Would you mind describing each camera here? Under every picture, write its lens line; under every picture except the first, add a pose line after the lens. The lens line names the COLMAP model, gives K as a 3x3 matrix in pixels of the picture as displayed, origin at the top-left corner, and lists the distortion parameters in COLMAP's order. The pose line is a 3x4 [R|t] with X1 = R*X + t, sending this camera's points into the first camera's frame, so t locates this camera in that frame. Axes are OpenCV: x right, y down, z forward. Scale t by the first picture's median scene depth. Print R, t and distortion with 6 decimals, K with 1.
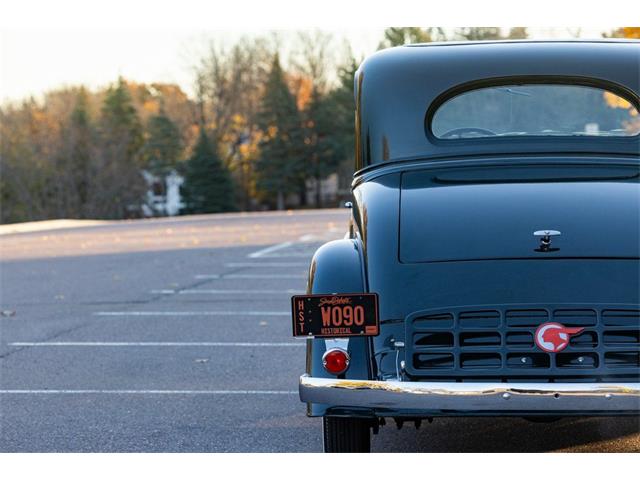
lens RADIAL K [[2685.3, 0, 320.0], [0, 2685.3, 240.0], [0, 0, 1]] dist [-0.000703, 4.531576]
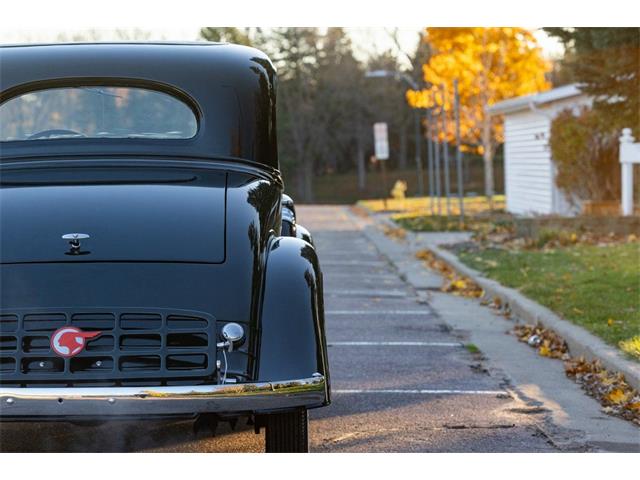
lens RADIAL K [[2685.3, 0, 320.0], [0, 2685.3, 240.0], [0, 0, 1]] dist [-0.000703, 4.531576]
pose [[0.999835, -0.000894, 0.018127, 0.160606], [0.000878, 0.999999, 0.000907, -0.002157], [-0.018128, -0.000891, 0.999835, 0.003605]]
